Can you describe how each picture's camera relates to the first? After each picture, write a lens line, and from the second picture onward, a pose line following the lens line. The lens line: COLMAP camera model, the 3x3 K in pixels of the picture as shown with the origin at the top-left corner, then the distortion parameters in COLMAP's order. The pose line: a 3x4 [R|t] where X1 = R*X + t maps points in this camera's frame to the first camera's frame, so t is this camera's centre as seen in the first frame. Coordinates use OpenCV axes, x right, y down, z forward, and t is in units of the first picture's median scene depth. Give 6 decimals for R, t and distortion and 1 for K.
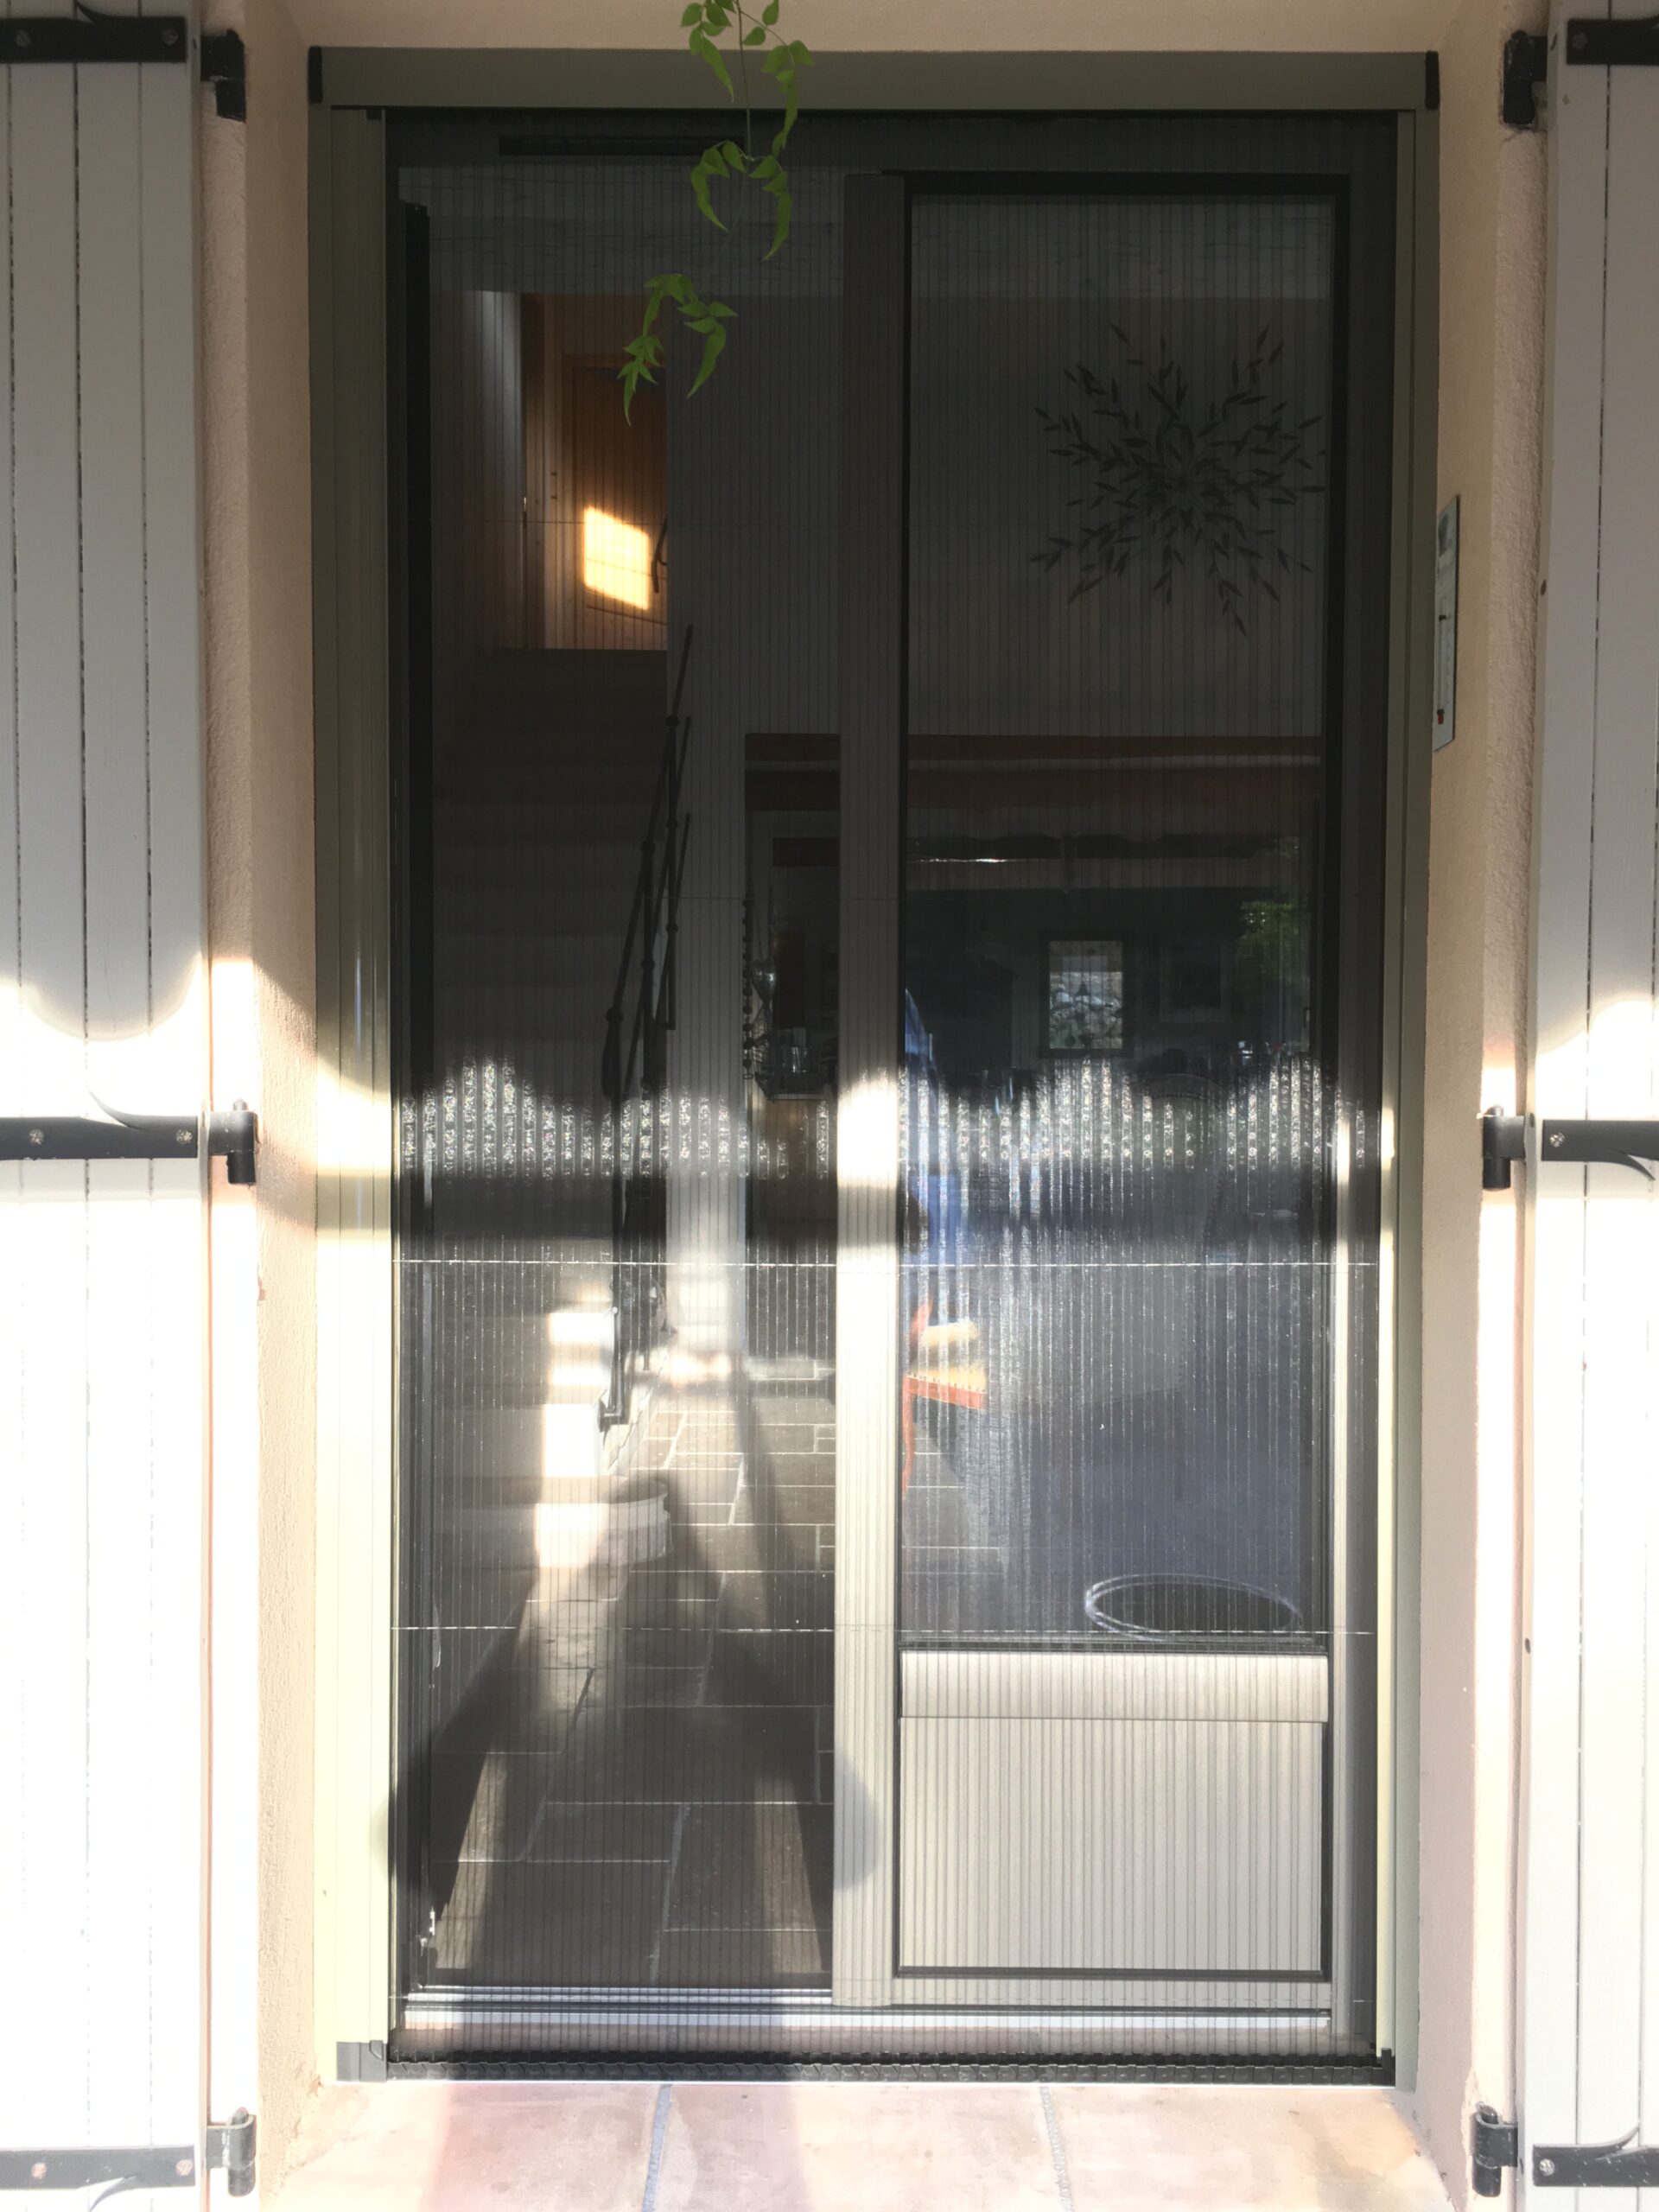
lens RADIAL K [[1877.3, 0, 829.0], [0, 1877.3, 1024.7], [0, 0, 1]] dist [-0.003854, -0.014159]
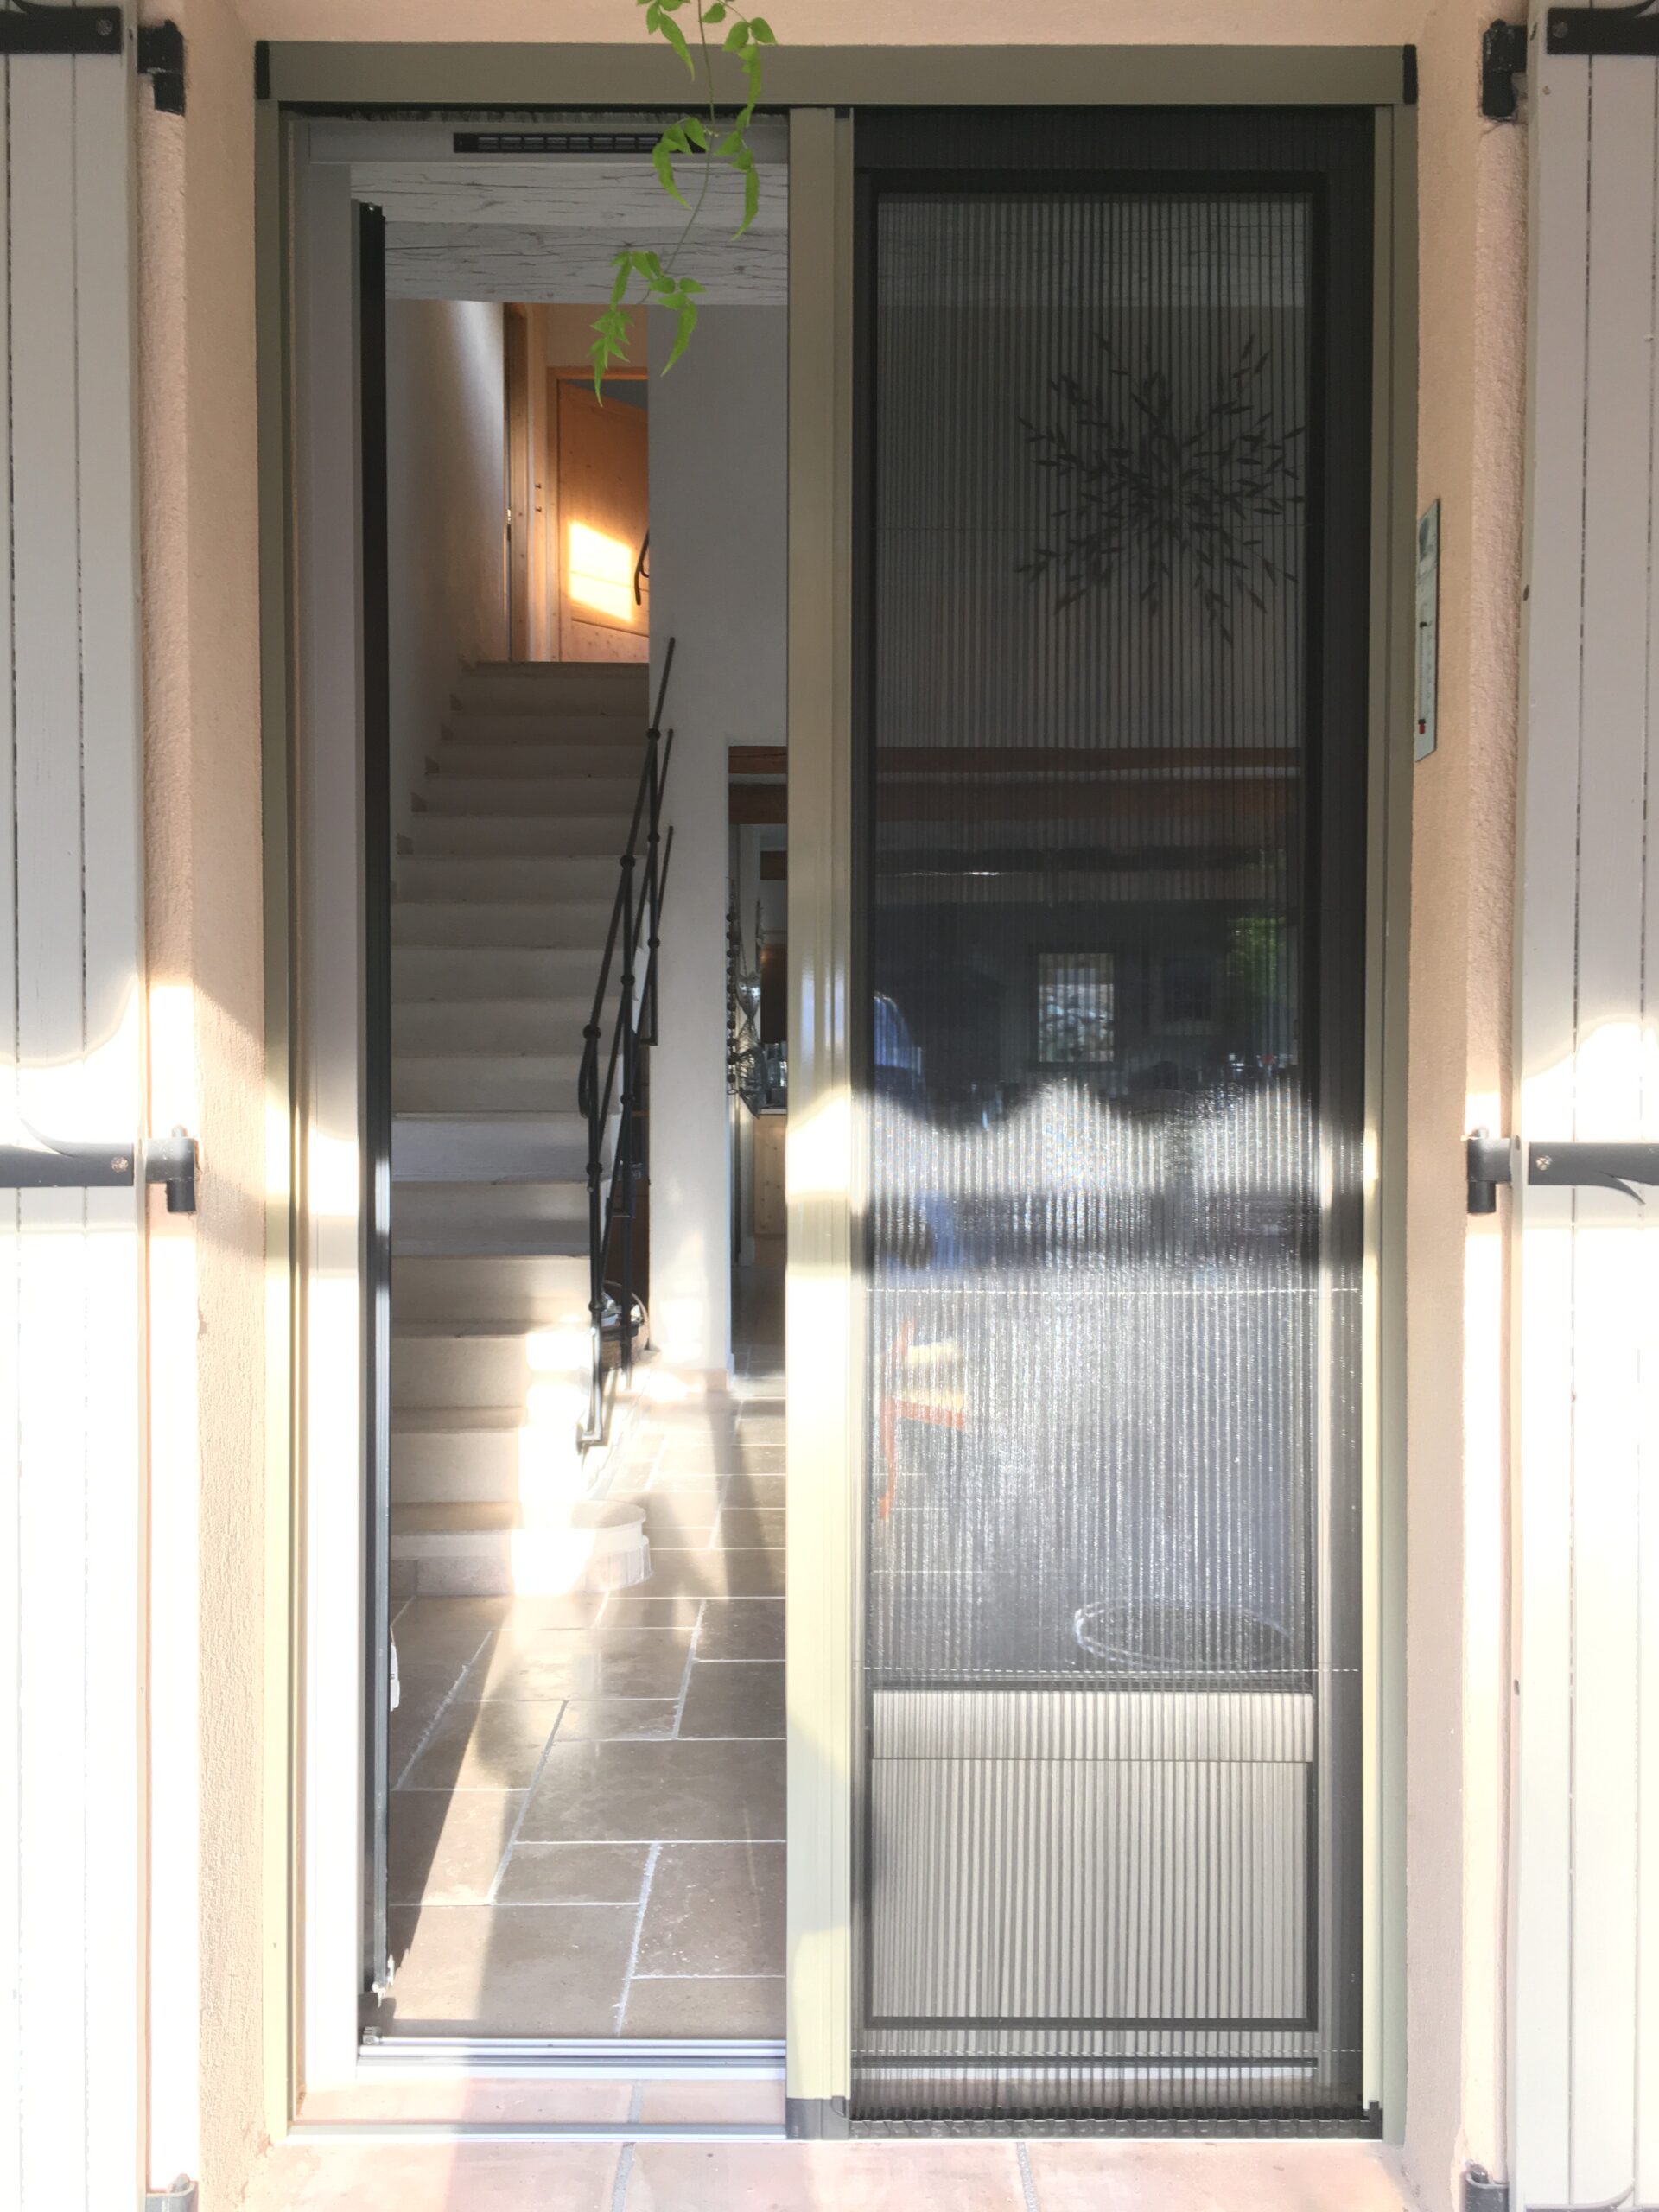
lens RADIAL K [[1877.2, 0, 829.5], [0, 1877.2, 1022.6], [0, 0, 1]] dist [-0.004729, -0.013139]
pose [[0.999988, -0.002949, 0.003879, 0.014688], [0.002979, 0.999965, -0.007755, -0.003950], [-0.003856, 0.007766, 0.999962, 0.030358]]
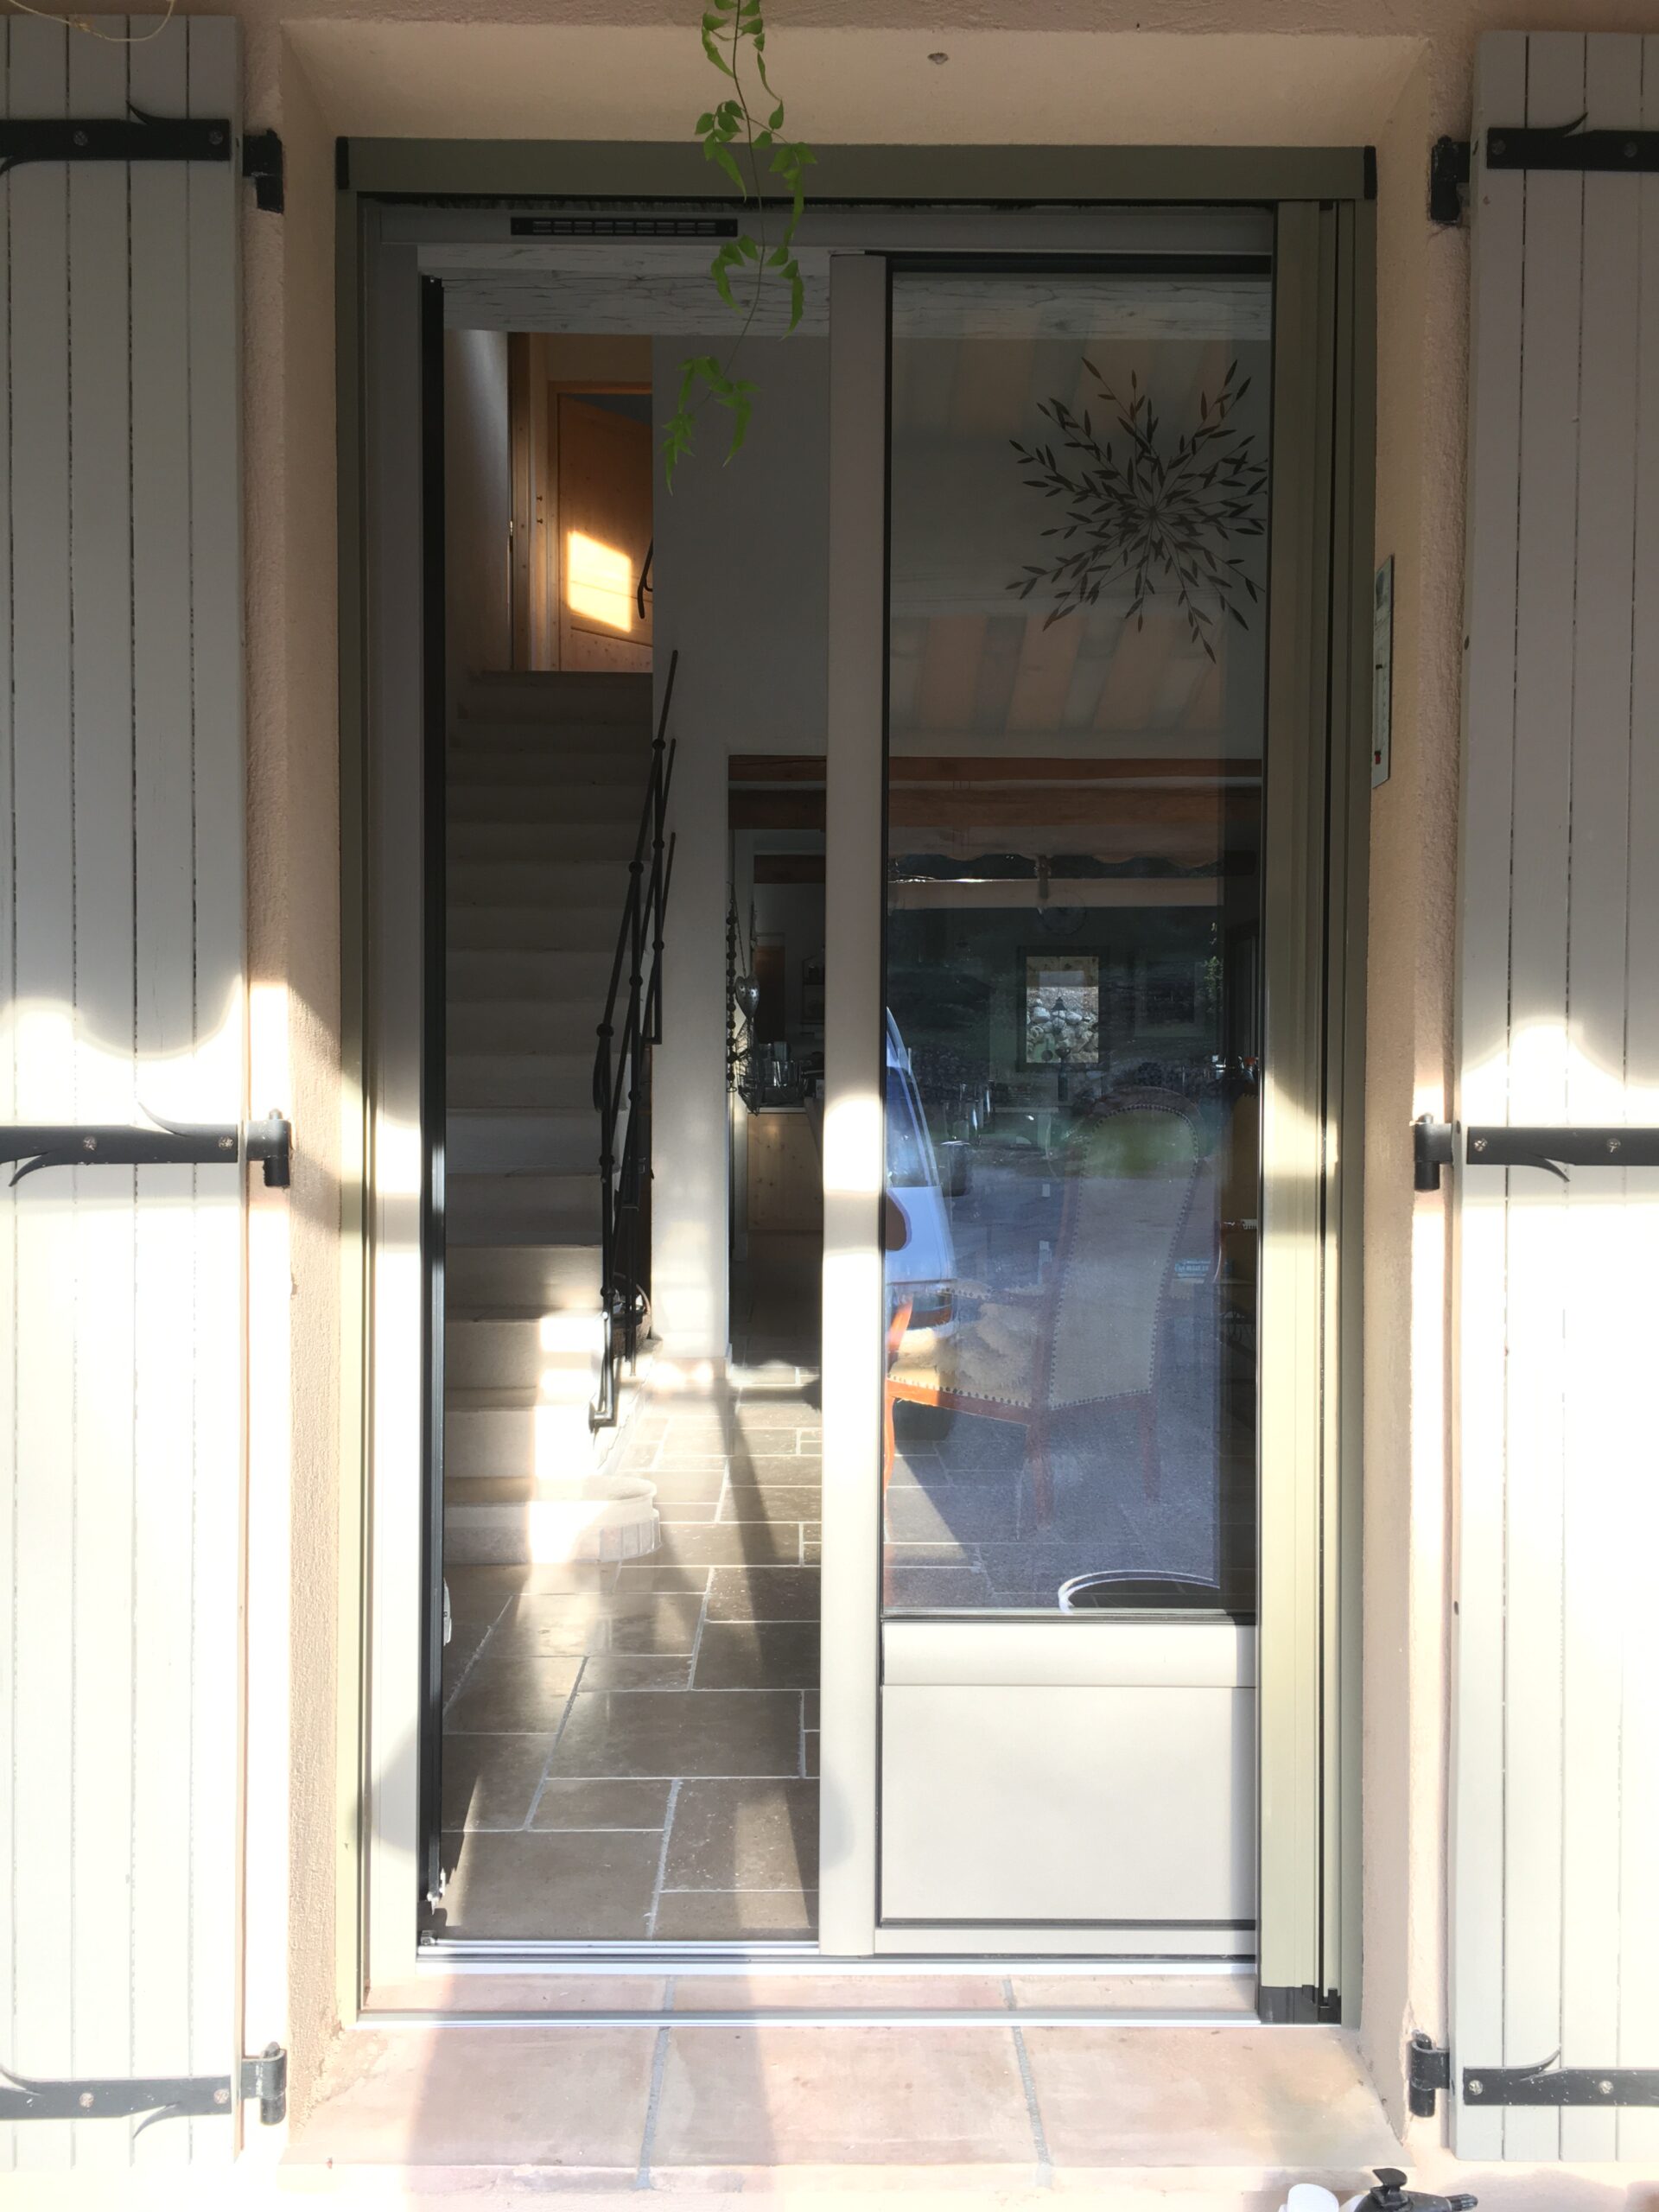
lens RADIAL K [[1875.9, 0, 835.1], [0, 1875.9, 1021.1], [0, 0, 1]] dist [-0.007525, -0.006869]
pose [[0.999893, 0.000108, 0.014640, -0.004973], [0.000031, 0.999955, -0.009480, -0.000637], [-0.014640, 0.009480, 0.999848, -0.080864]]
